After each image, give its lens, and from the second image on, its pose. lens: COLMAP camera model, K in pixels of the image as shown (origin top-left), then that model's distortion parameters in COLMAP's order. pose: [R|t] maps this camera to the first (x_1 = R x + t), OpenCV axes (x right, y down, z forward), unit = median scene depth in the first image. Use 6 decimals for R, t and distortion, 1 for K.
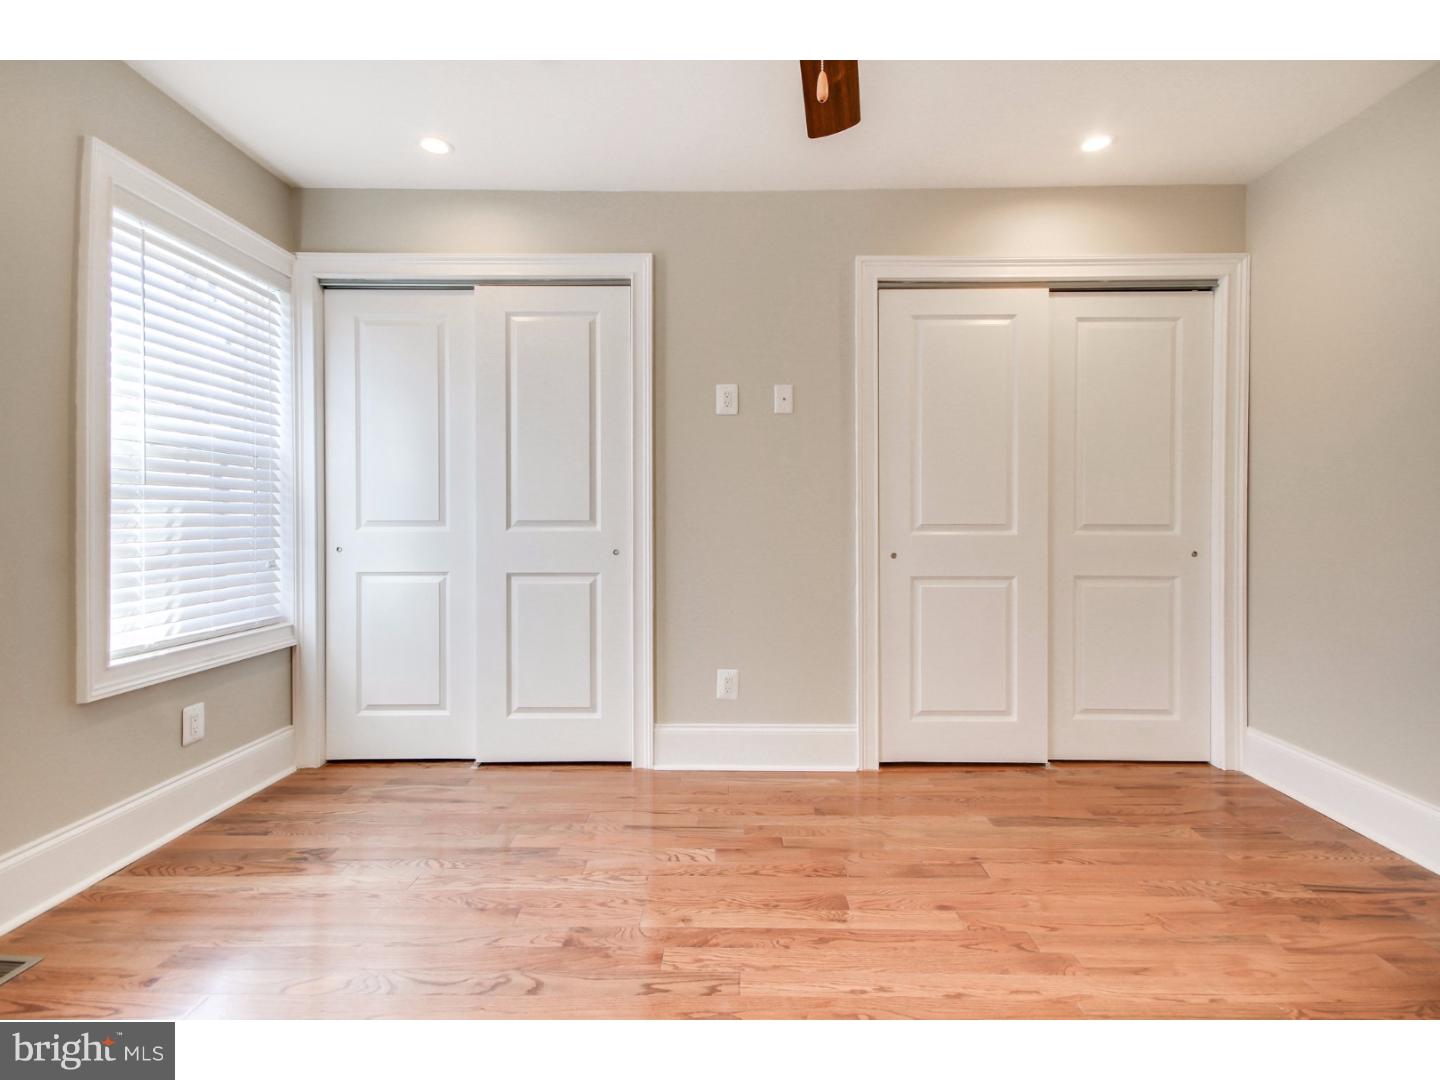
lens RADIAL K [[677.0, 0, 717.1], [0, 677.0, 526.0], [0, 0, 1]] dist [0.008843, 0.000118]
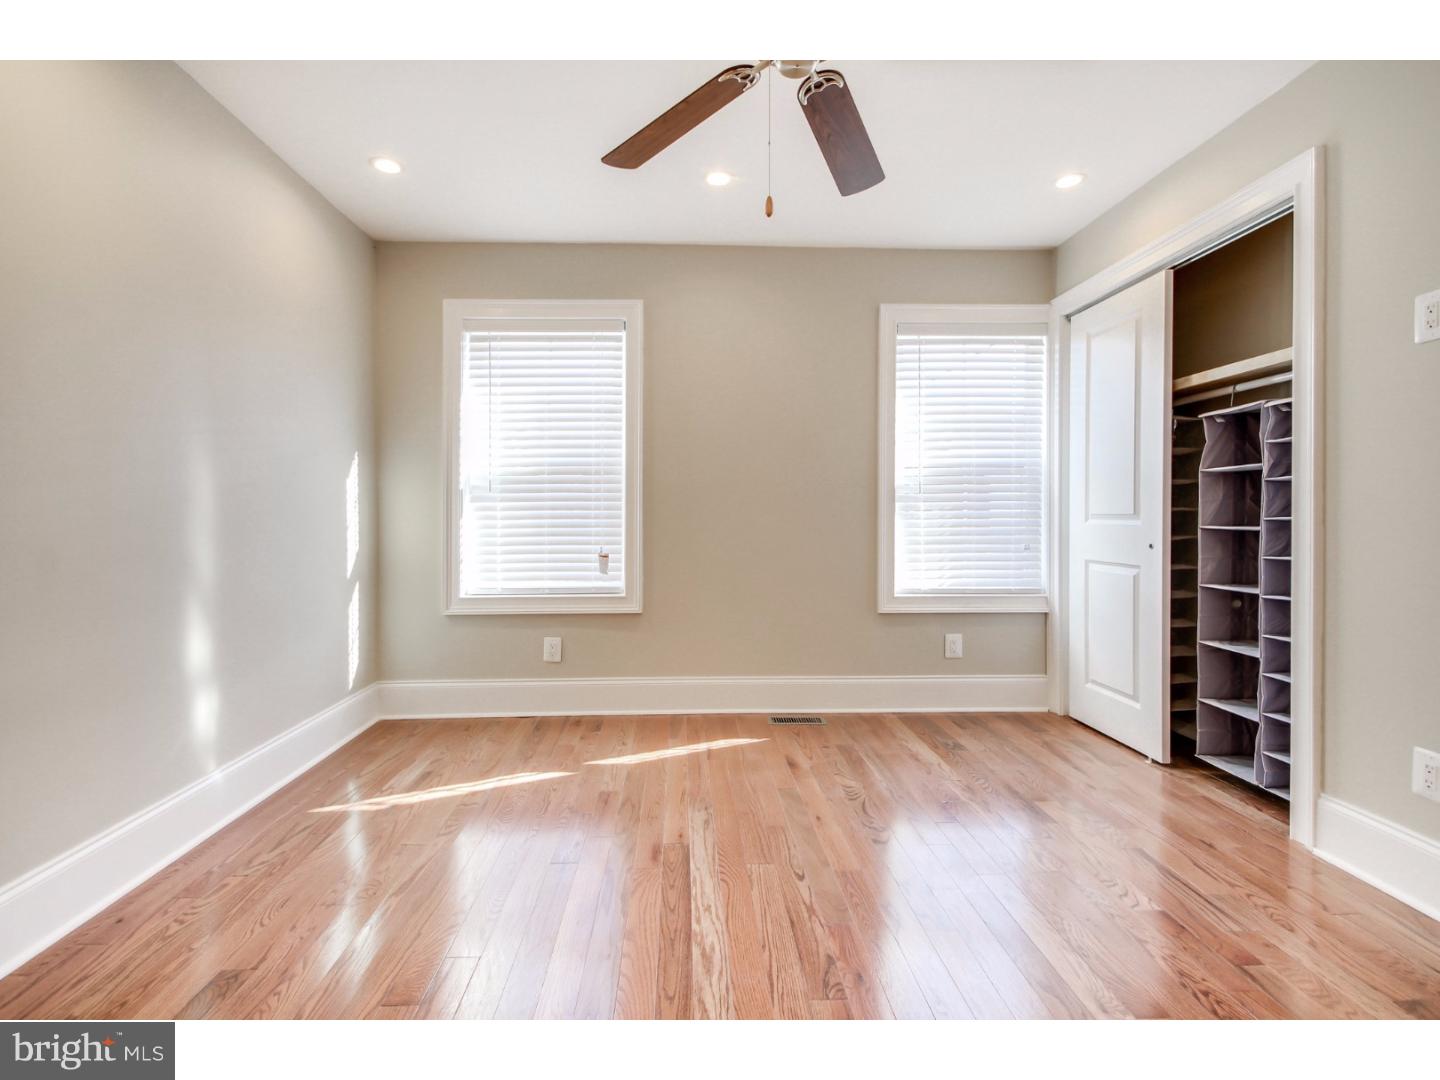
lens RADIAL K [[695.5, 0, 721.9], [0, 695.5, 529.6], [0, 0, 1]] dist [-0.000519, -0.000533]
pose [[0.044540, 0.017967, -0.998846, 0.762367], [-0.005552, 0.999827, 0.017737, 0.001129], [0.998992, 0.004756, 0.044632, 0.398034]]
